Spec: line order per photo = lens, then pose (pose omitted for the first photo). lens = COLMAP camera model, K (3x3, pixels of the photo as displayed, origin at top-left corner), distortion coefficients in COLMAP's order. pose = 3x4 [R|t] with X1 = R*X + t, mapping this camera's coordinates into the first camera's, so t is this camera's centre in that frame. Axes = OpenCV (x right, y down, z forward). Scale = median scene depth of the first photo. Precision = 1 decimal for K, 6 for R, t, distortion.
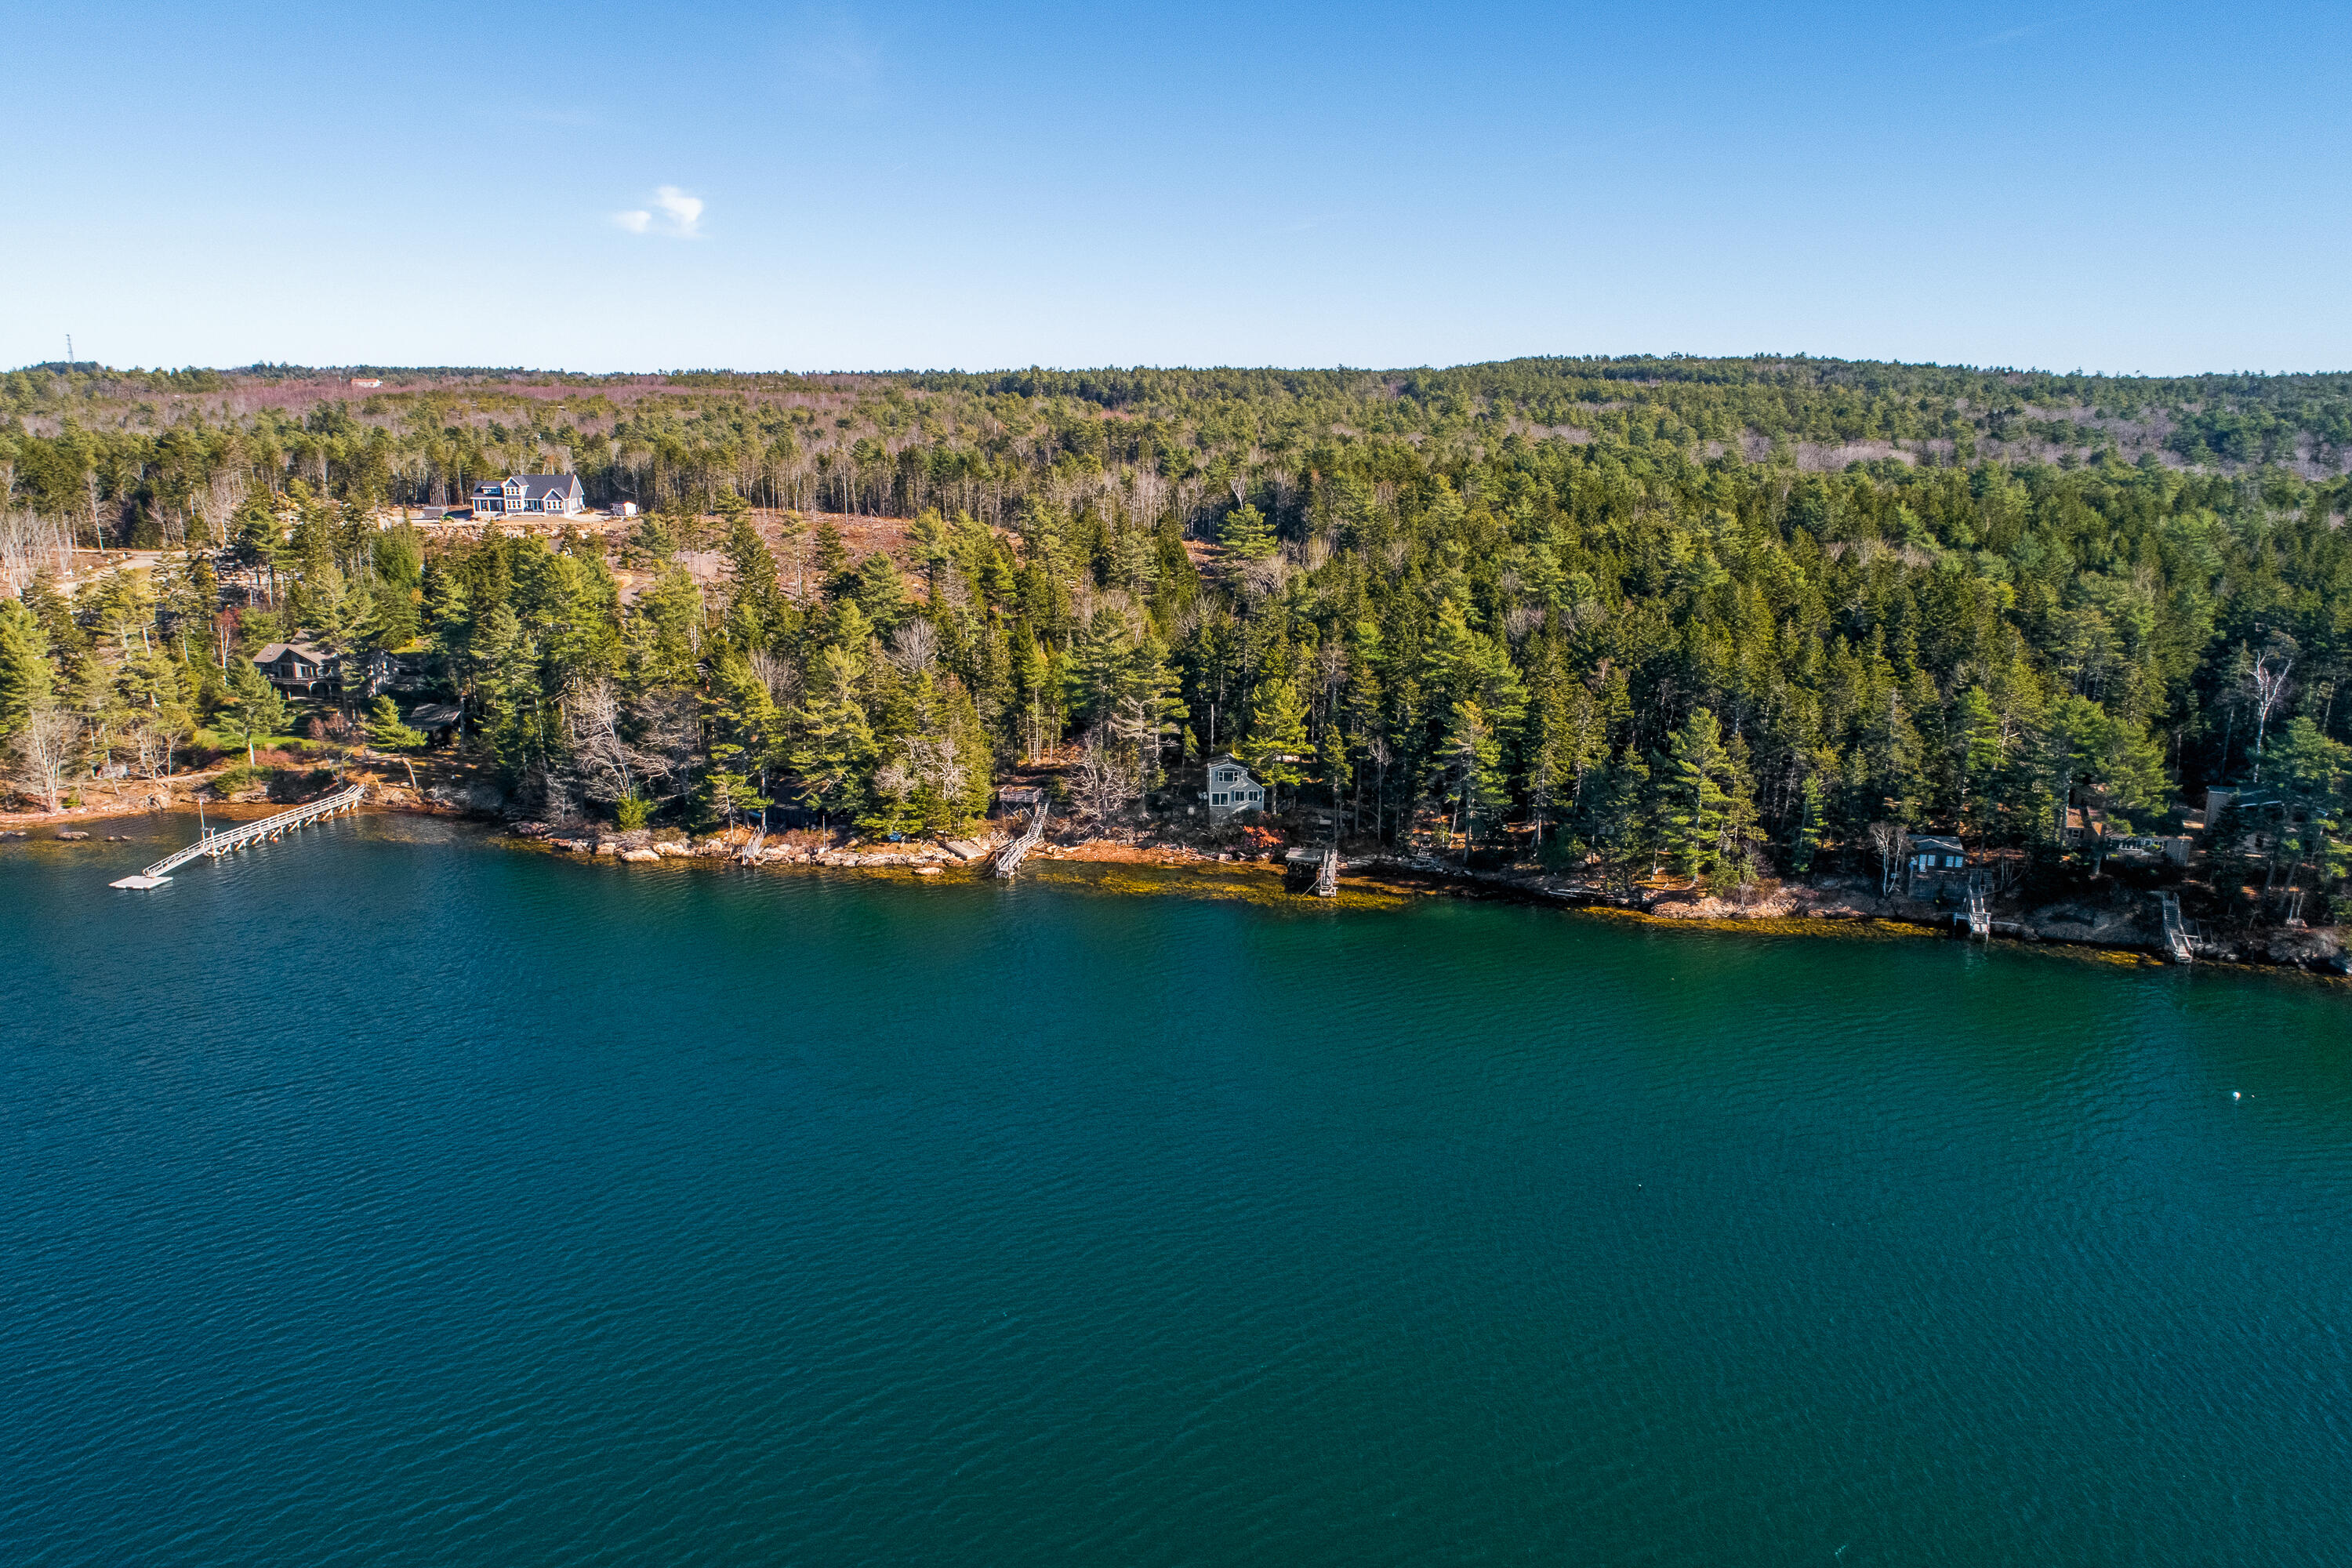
lens RADIAL K [[1588.7, 0, 1184.1], [0, 1588.7, 797.3], [0, 0, 1]] dist [-0.010323, 0.003023]
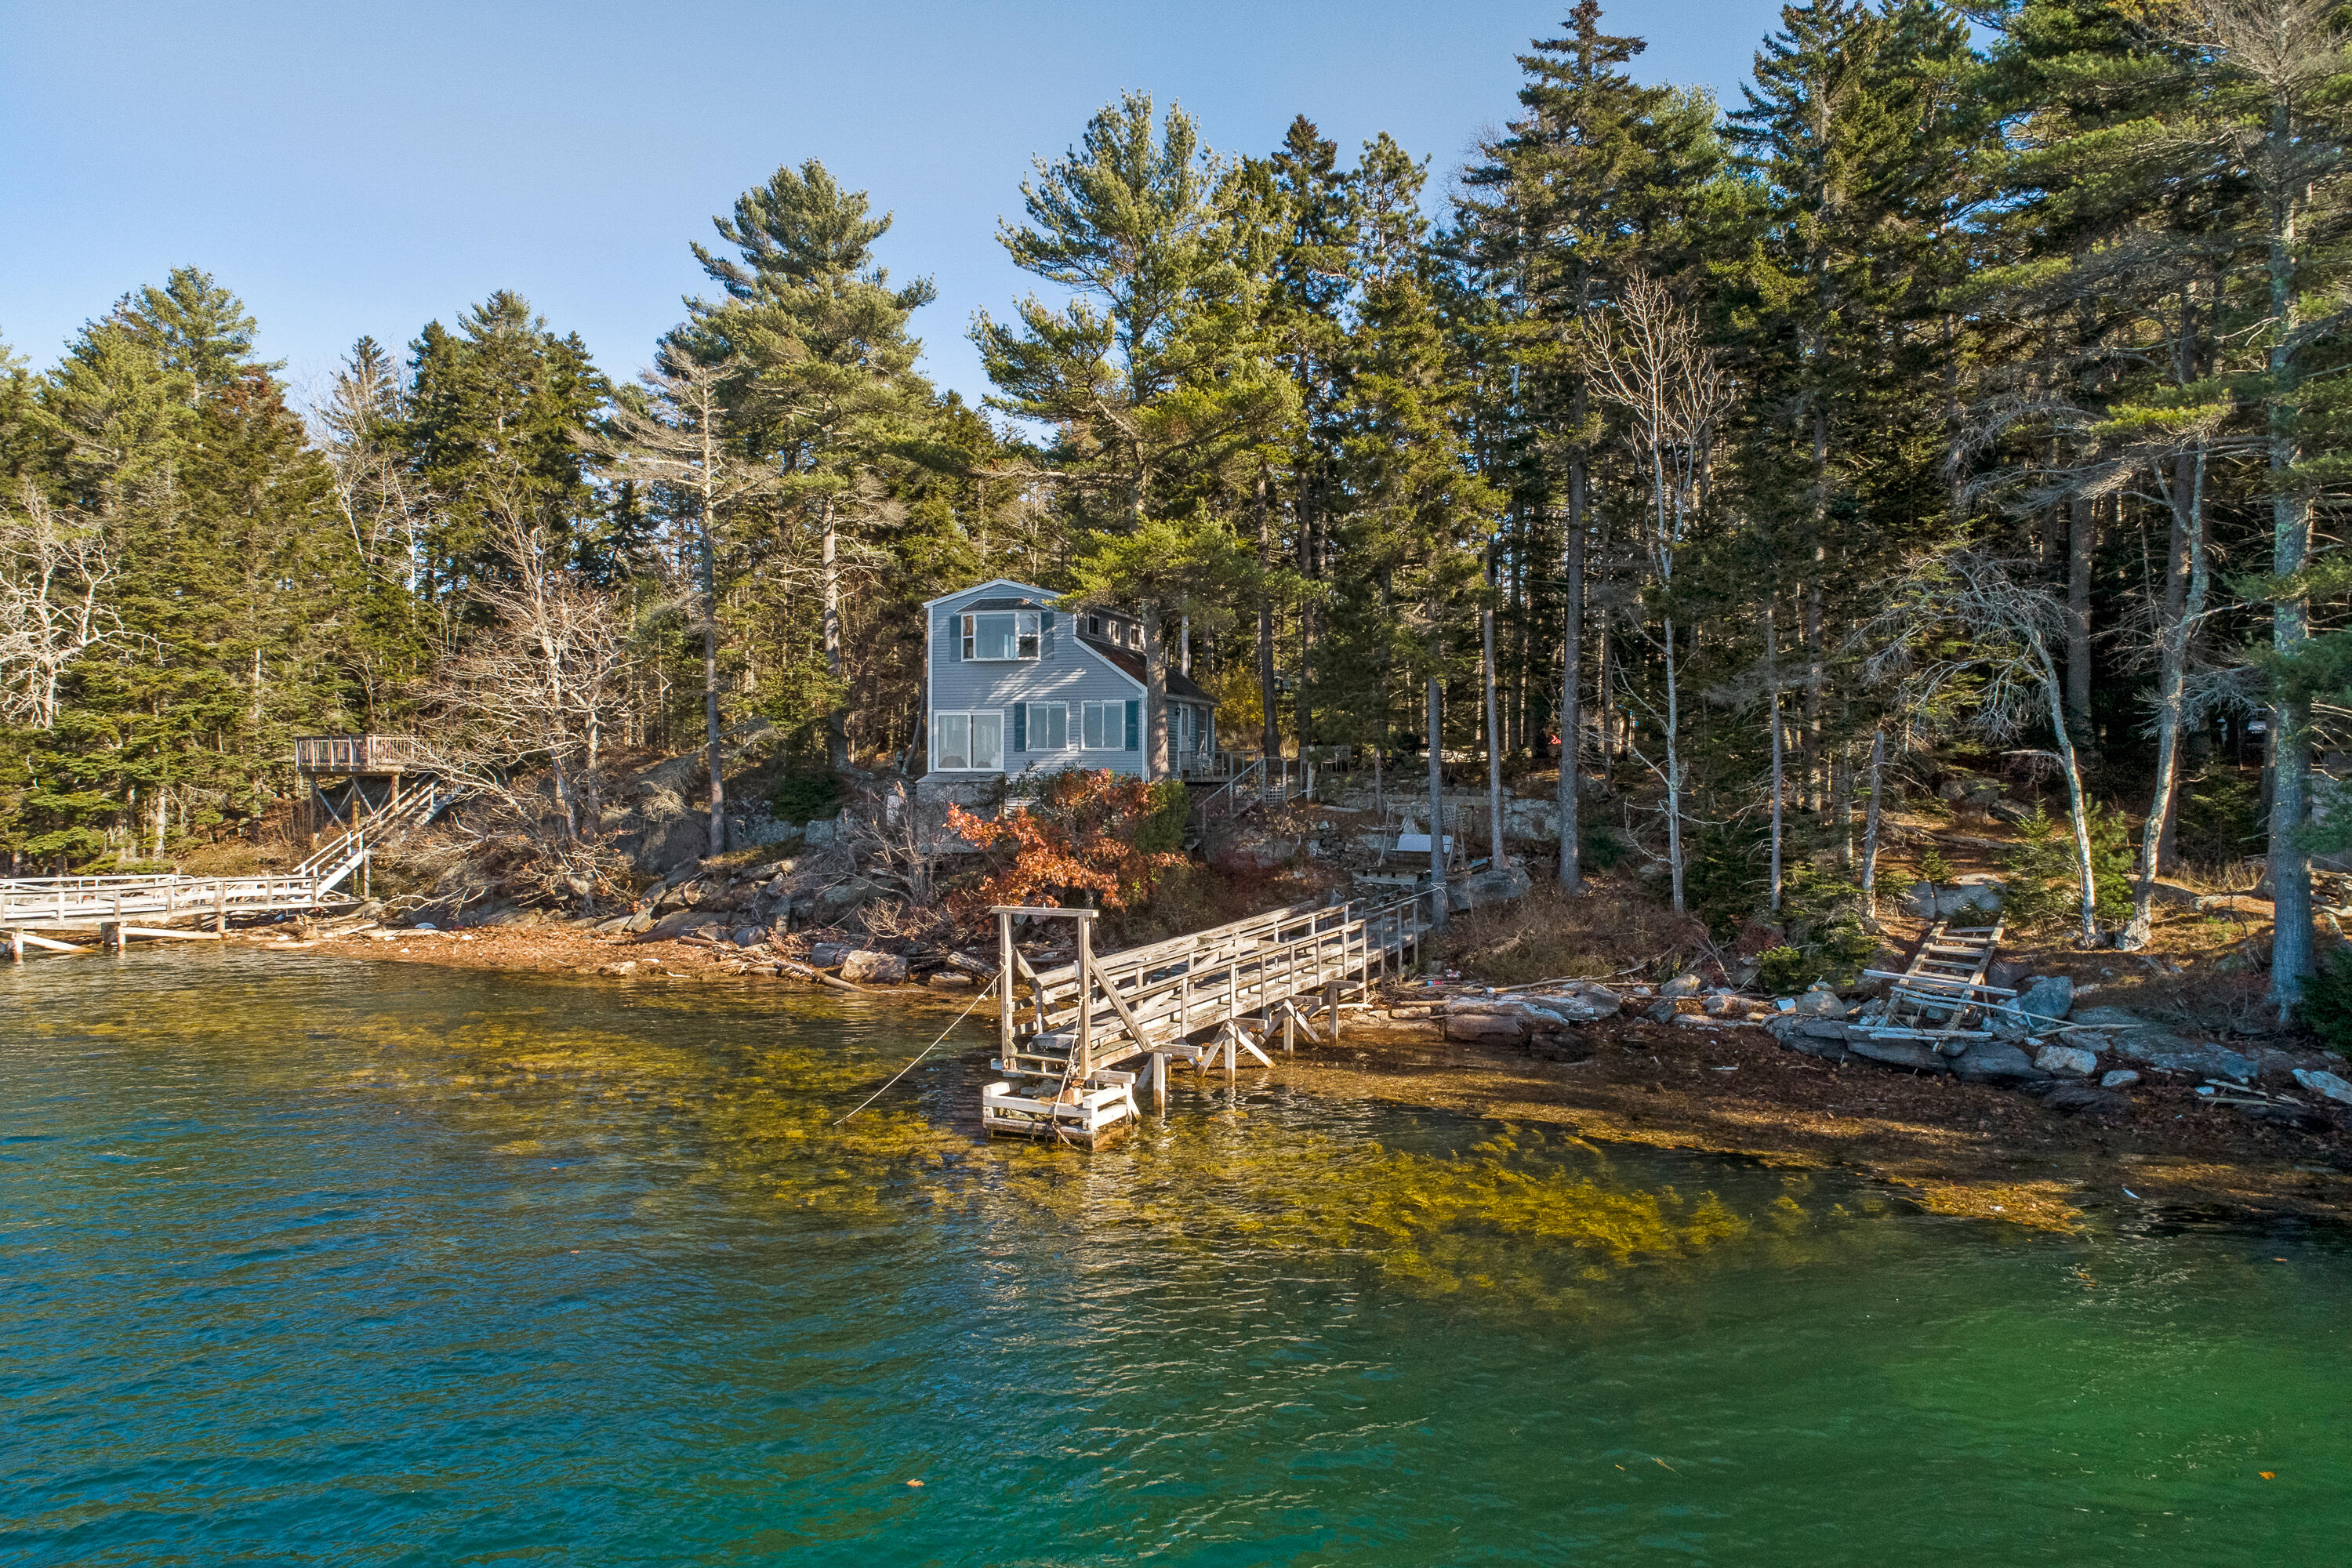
lens RADIAL K [[1588.7, 0, 1184.1], [0, 1588.7, 797.3], [0, 0, 1]] dist [-0.010323, 0.003023]
pose [[0.938484, 0.000225, -0.345322, 0.131497], [-0.083433, 0.970521, -0.226116, 0.058359], [0.335092, 0.241018, 0.910837, 0.815083]]
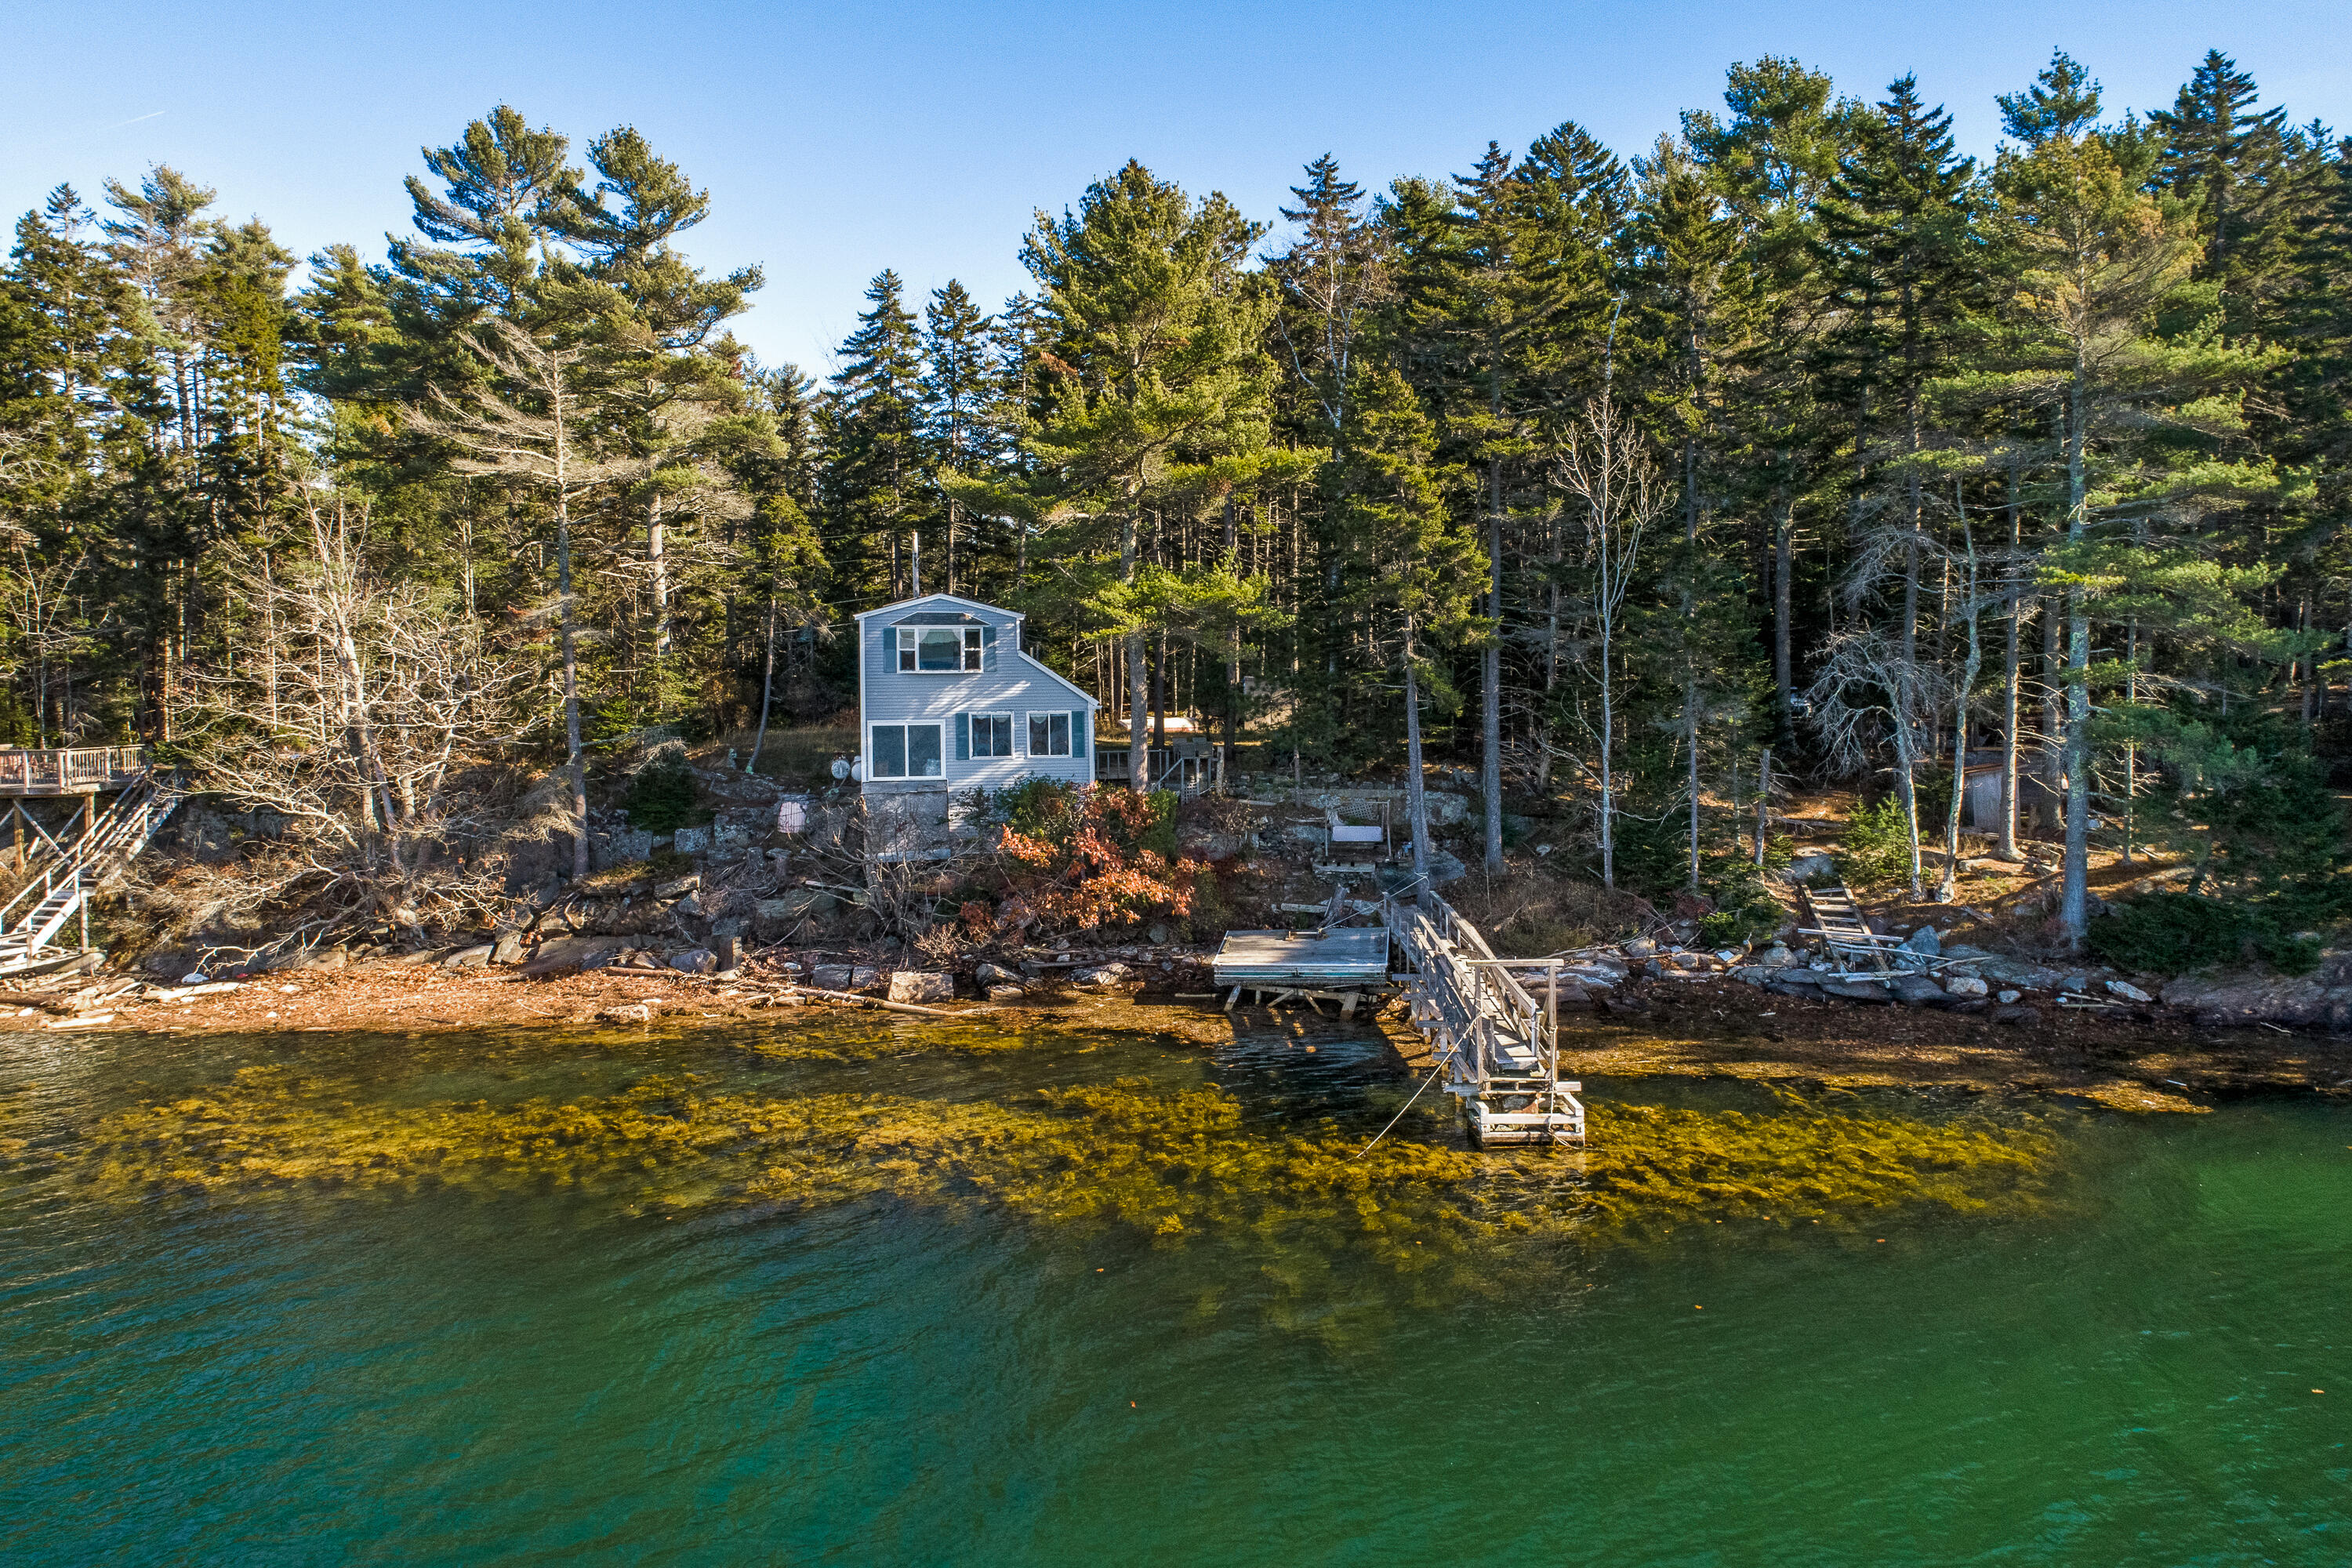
lens RADIAL K [[1615.7, 0, 1191.9], [0, 1615.7, 697.2], [0, 0, 1]] dist [-0.007658, 0.001117]
pose [[0.992704, -0.018990, 0.119072, 0.036452], [0.046219, 0.972018, -0.230314, 0.050457], [-0.111367, 0.234137, 0.965804, 0.774142]]
